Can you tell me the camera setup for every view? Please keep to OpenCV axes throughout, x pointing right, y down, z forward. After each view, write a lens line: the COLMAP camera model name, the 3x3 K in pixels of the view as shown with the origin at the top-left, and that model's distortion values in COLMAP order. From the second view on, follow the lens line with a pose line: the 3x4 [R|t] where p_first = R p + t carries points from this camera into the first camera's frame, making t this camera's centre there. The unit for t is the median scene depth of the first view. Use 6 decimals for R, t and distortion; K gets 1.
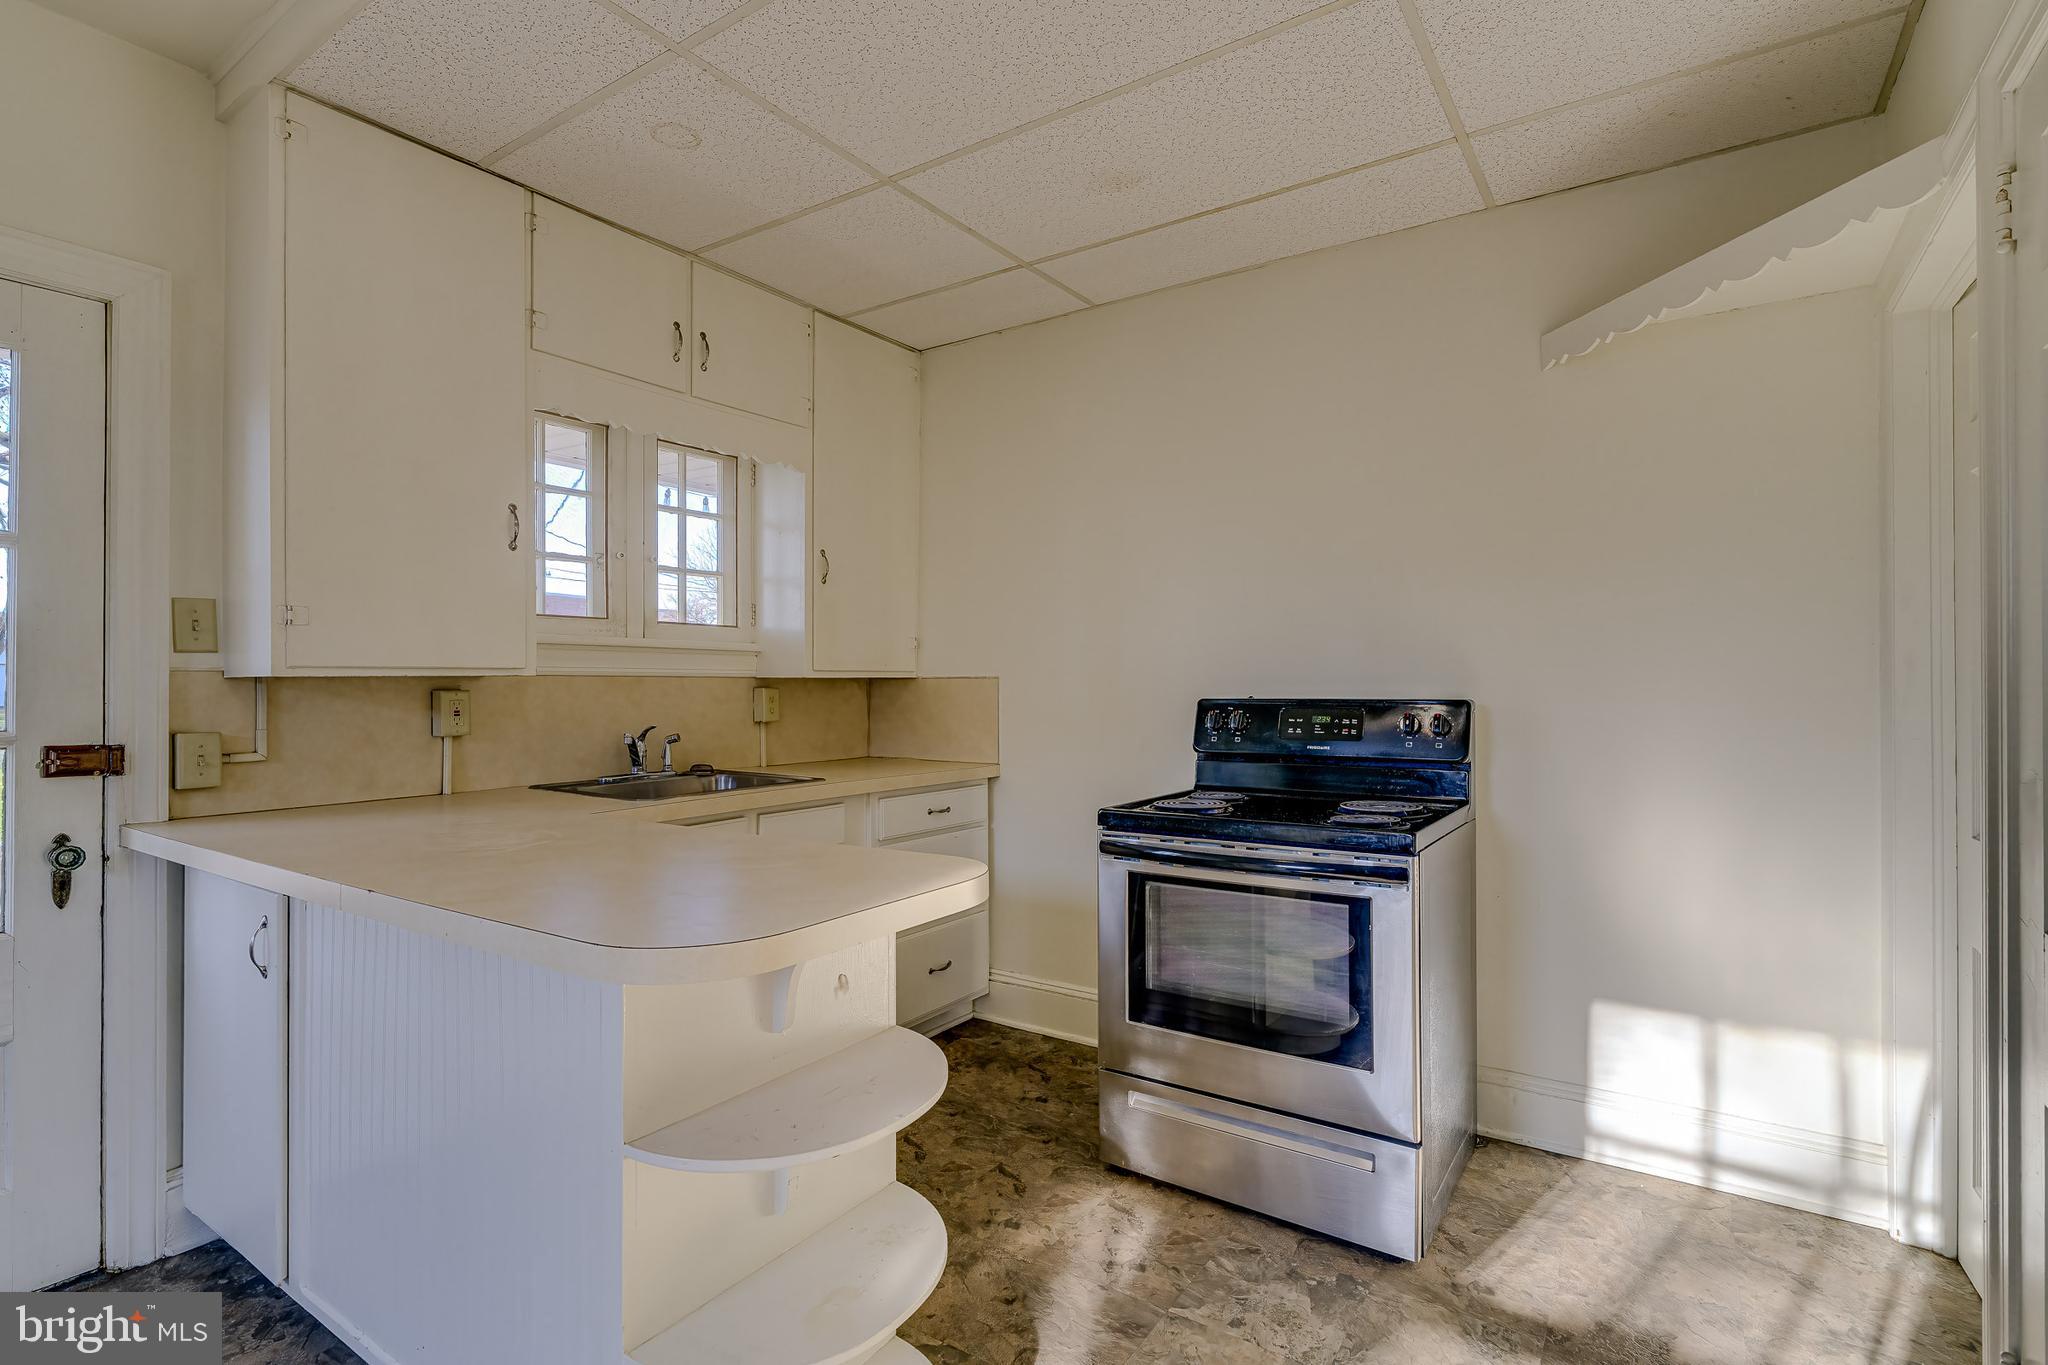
lens RADIAL K [[982.3, 0, 1028.3], [0, 982.3, 677.4], [0, 0, 1]] dist [-0.000334, -0.000416]
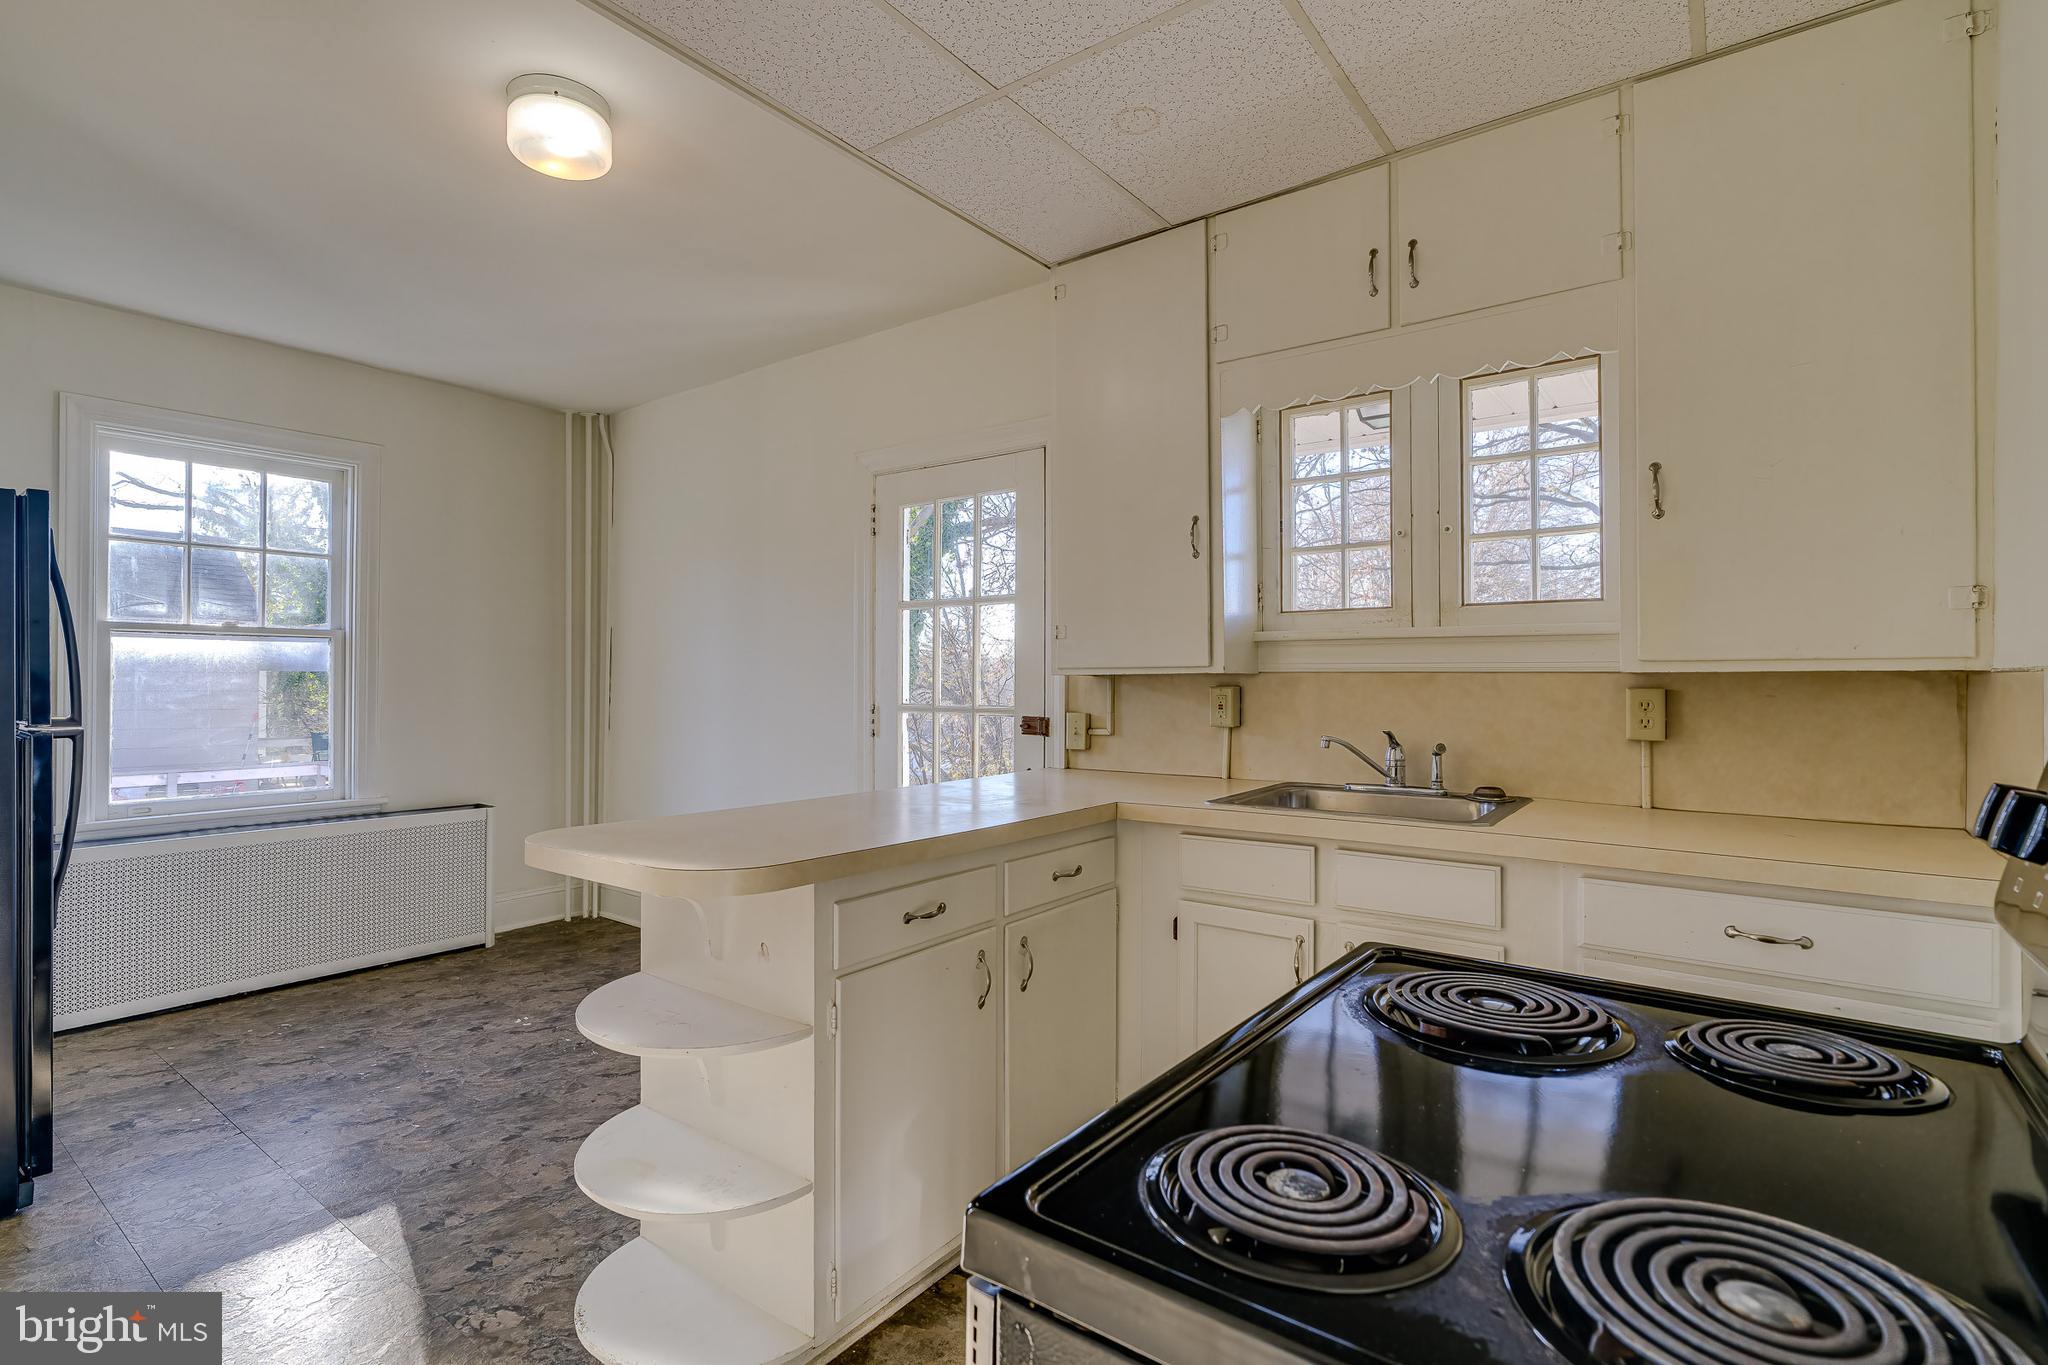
lens RADIAL K [[957.9, 0, 1008.9], [0, 957.9, 672.8], [0, 0, 1]] dist [0.001782, 0.000256]
pose [[-0.059104, -0.005934, -0.998234, 0.618973], [0.005368, 0.999966, -0.006262, 0.003395], [0.998237, -0.005728, -0.059070, 0.972162]]
